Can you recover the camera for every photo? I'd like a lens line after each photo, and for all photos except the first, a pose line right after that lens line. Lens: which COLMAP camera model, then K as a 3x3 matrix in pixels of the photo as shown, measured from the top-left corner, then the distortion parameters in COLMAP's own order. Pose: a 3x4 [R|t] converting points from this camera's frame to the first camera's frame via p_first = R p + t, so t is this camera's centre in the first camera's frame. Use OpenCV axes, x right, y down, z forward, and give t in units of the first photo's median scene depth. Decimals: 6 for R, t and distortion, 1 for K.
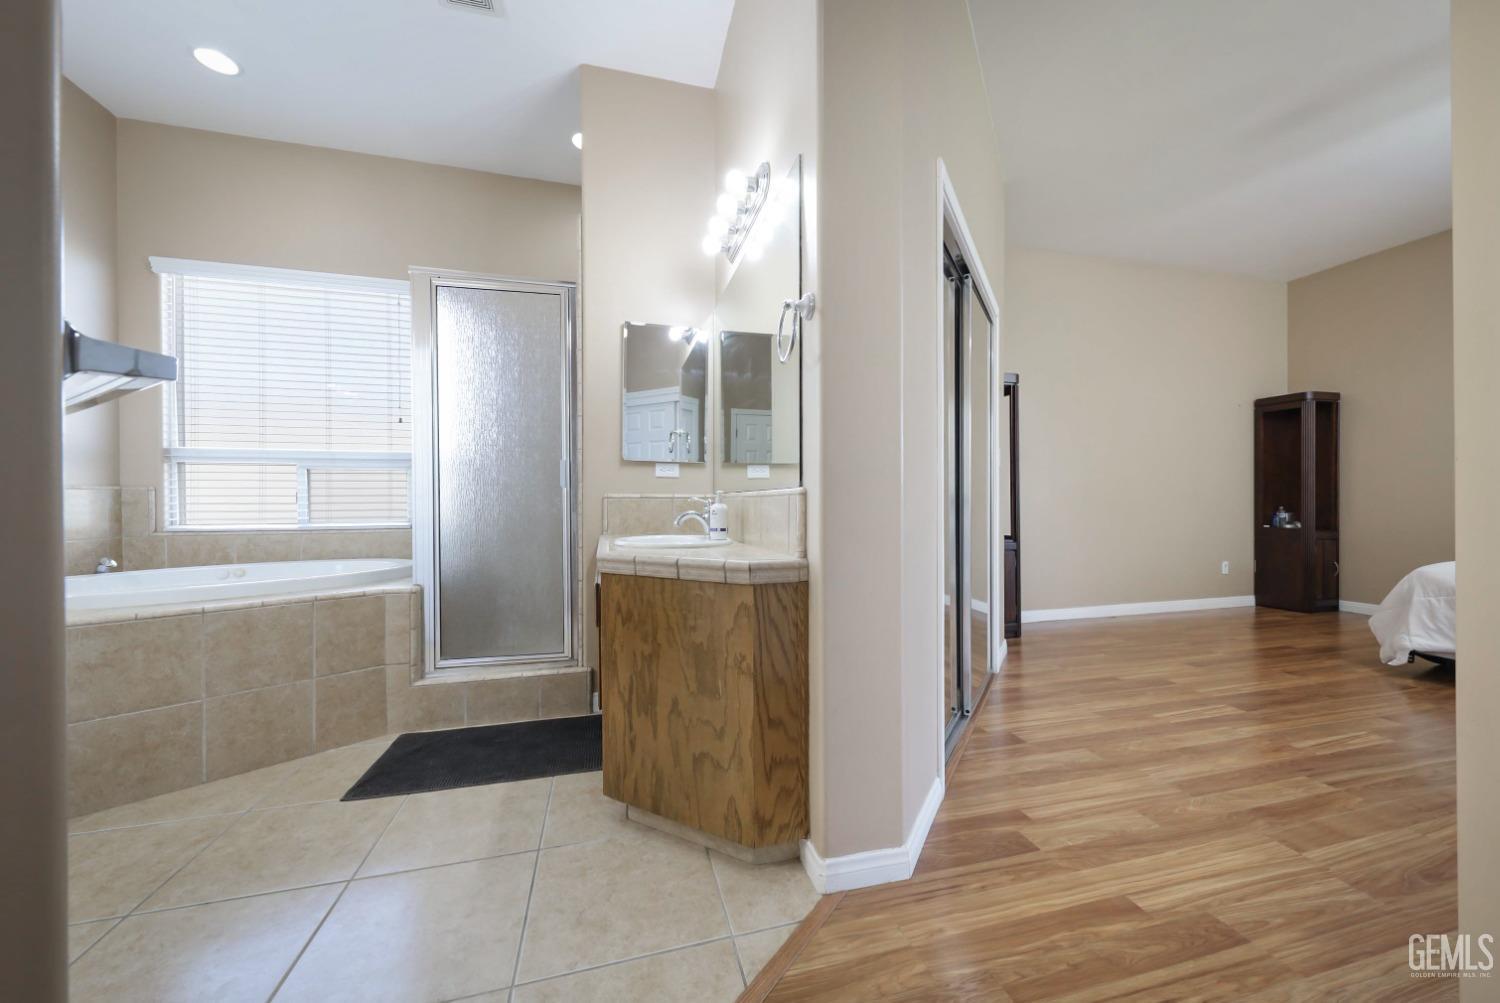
lens RADIAL K [[547.7, 0, 760.7], [0, 547.7, 508.4], [0, 0, 1]] dist [0.000915, -0.000298]
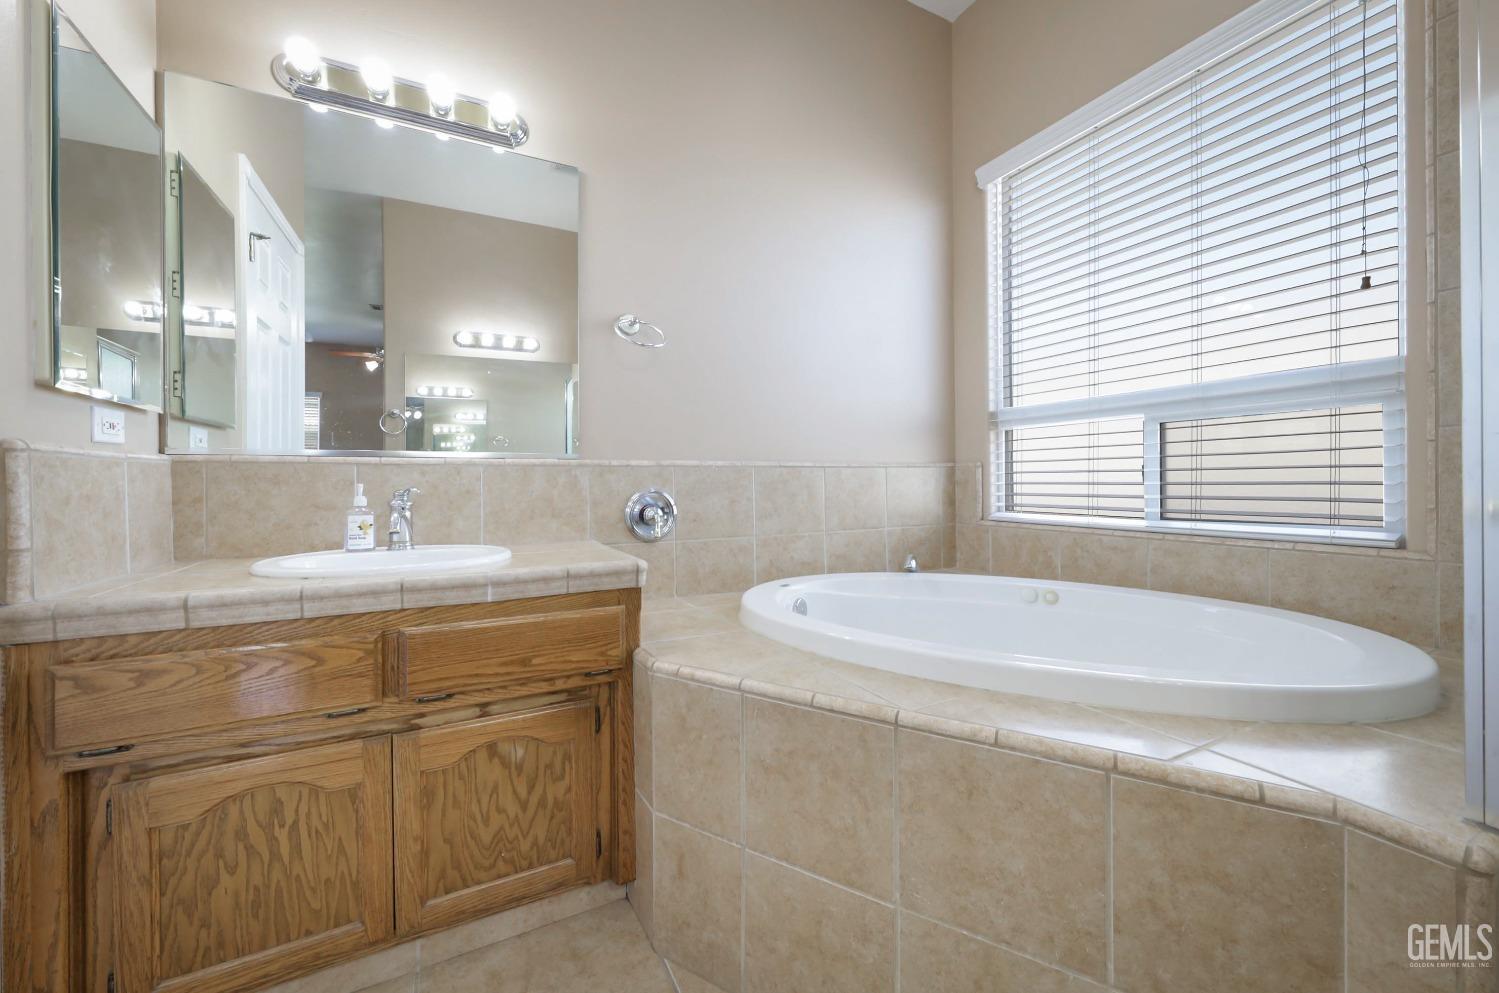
lens RADIAL K [[576.9, 0, 753.1], [0, 576.9, 479.0], [0, 0, 1]] dist [-0.003047, -0.000097]
pose [[0.204602, 0.000544, -0.978845, -0.461041], [-0.000798, 1.000000, 0.000389, -0.018848], [0.978845, 0.000702, 0.204602, 0.646445]]
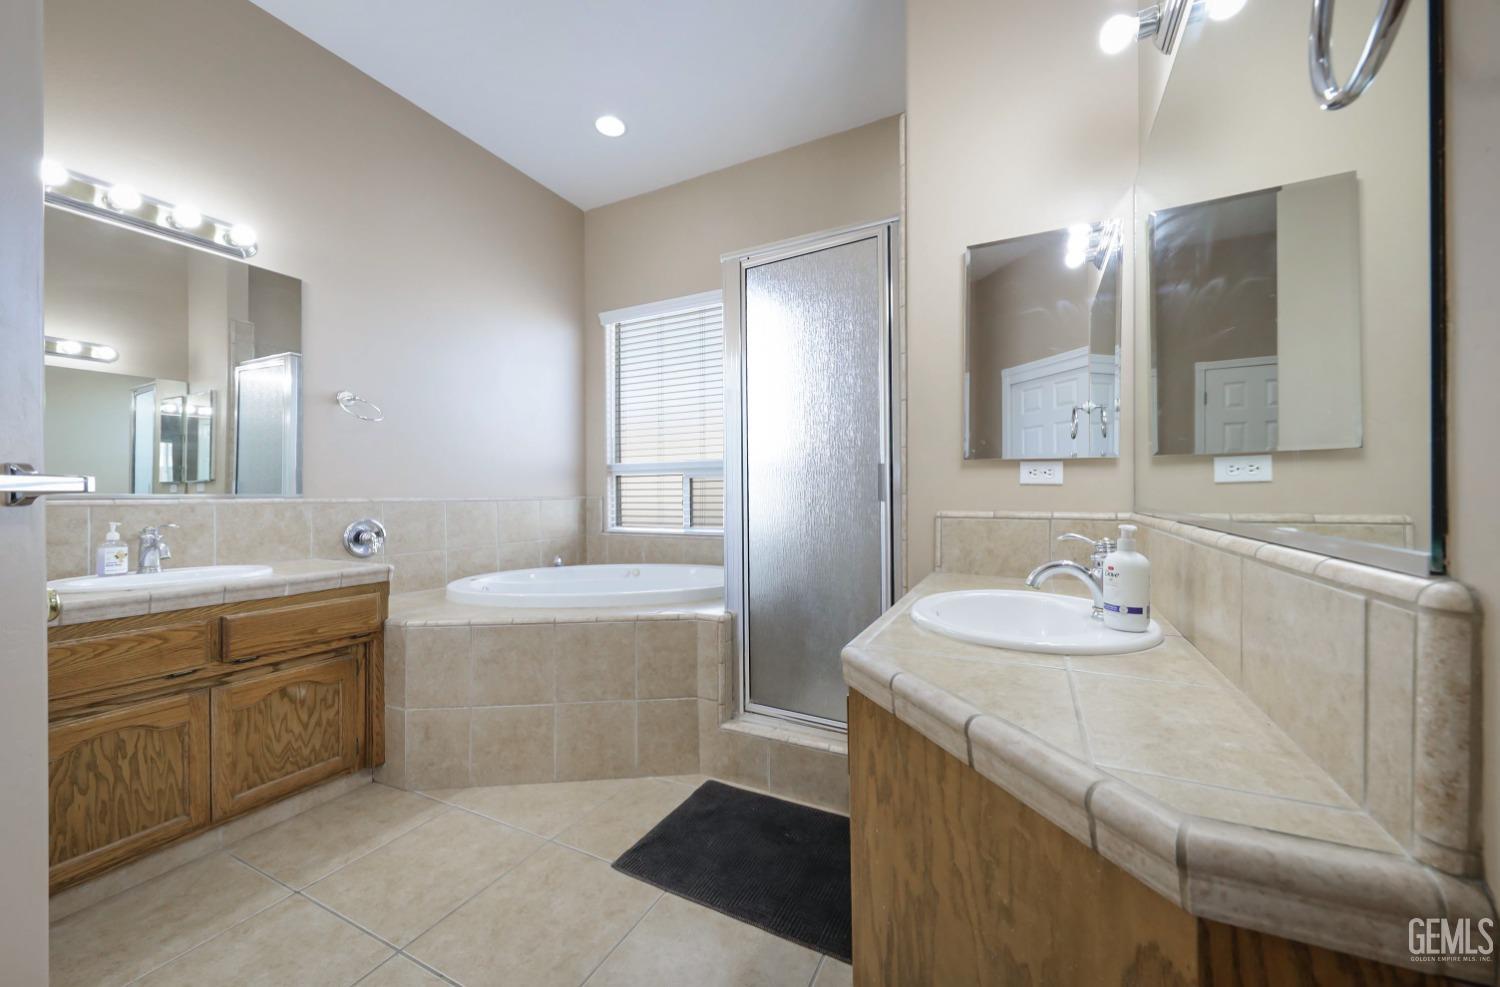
lens RADIAL K [[548.9, 0, 760.4], [0, 548.9, 494.2], [0, 0, 1]] dist [0.004402, -0.000548]
pose [[0.743192, -0.001192, -0.669077, 0.006077], [-0.001352, 0.999994, -0.003283, -0.050385], [0.669077, 0.003345, 0.743186, 0.389127]]
